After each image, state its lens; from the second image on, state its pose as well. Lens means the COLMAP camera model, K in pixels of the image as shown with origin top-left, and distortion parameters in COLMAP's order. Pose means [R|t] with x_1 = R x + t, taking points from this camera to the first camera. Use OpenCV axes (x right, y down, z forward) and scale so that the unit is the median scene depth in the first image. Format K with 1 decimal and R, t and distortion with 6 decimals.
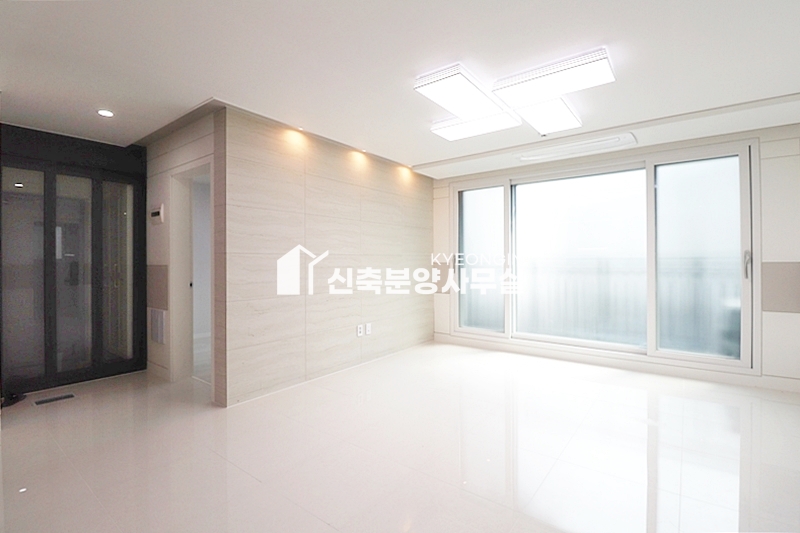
lens RADIAL K [[369.0, 0, 396.7], [0, 369.0, 260.7], [0, 0, 1]] dist [-0.014419, -0.006540]
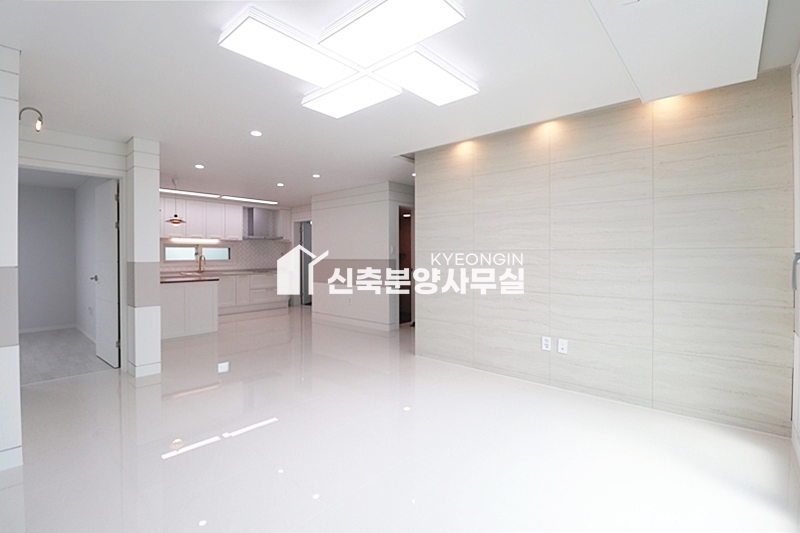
lens RADIAL K [[369.0, 0, 404.4], [0, 369.0, 255.3], [0, 0, 1]] dist [-0.014419, -0.006540]
pose [[-0.055690, -0.000066, -0.998448, 0.796560], [0.001332, 0.999999, -0.000140, -0.004629], [0.998447, -0.001338, -0.055690, 0.810273]]
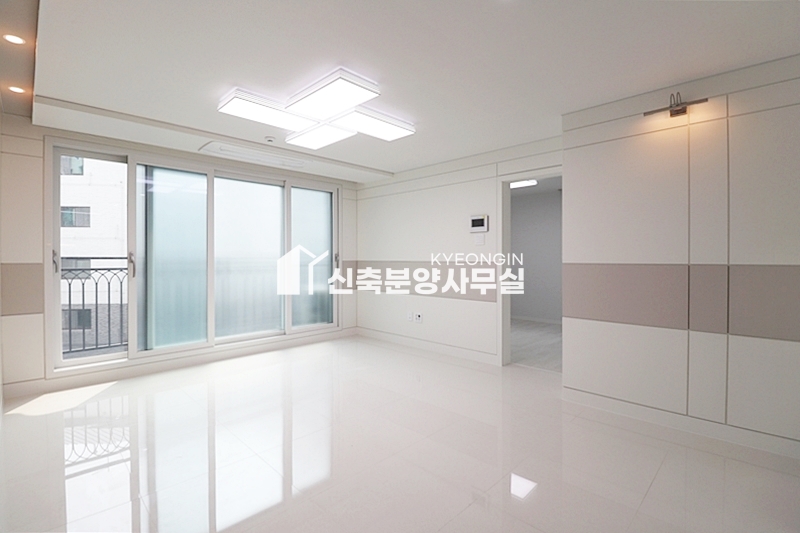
lens RADIAL K [[369.0, 0, 404.5], [0, 369.0, 261.3], [0, 0, 1]] dist [-0.014419, -0.006540]
pose [[0.108336, -0.004681, 0.994103, -0.544579], [0.000970, 0.999989, 0.004603, -0.000641], [-0.994114, 0.000466, 0.108340, 0.459145]]
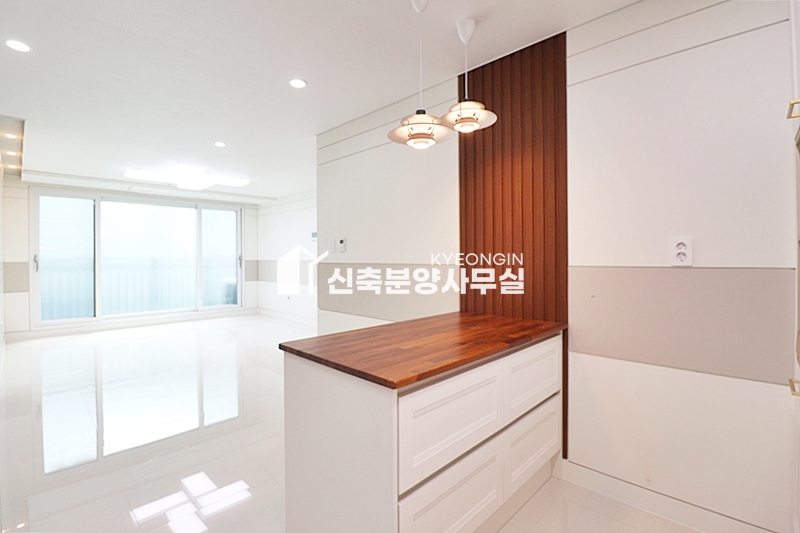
lens RADIAL K [[369.0, 0, 404.2], [0, 369.0, 259.4], [0, 0, 1]] dist [-0.014419, -0.006540]
pose [[0.110338, -0.000222, 0.993894, -1.041300], [0.003438, 0.999994, -0.000158, 0.003033], [-0.993888, 0.003434, 0.110338, -0.231524]]
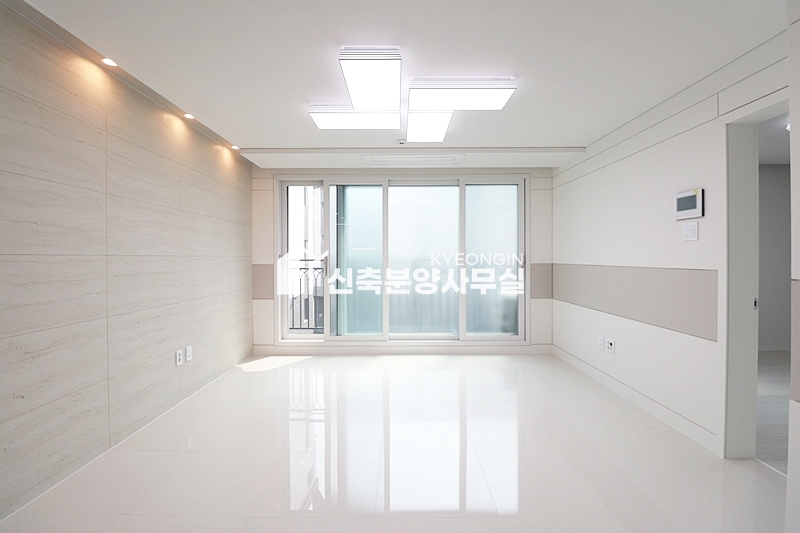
lens RADIAL K [[369.0, 0, 401.5], [0, 369.0, 262.4], [0, 0, 1]] dist [-0.014419, -0.006540]
pose [[0.788368, -0.004872, 0.615185, -0.220212], [-0.000806, 0.999960, 0.008952, -0.010753], [-0.615204, -0.007554, 0.788332, 0.159361]]
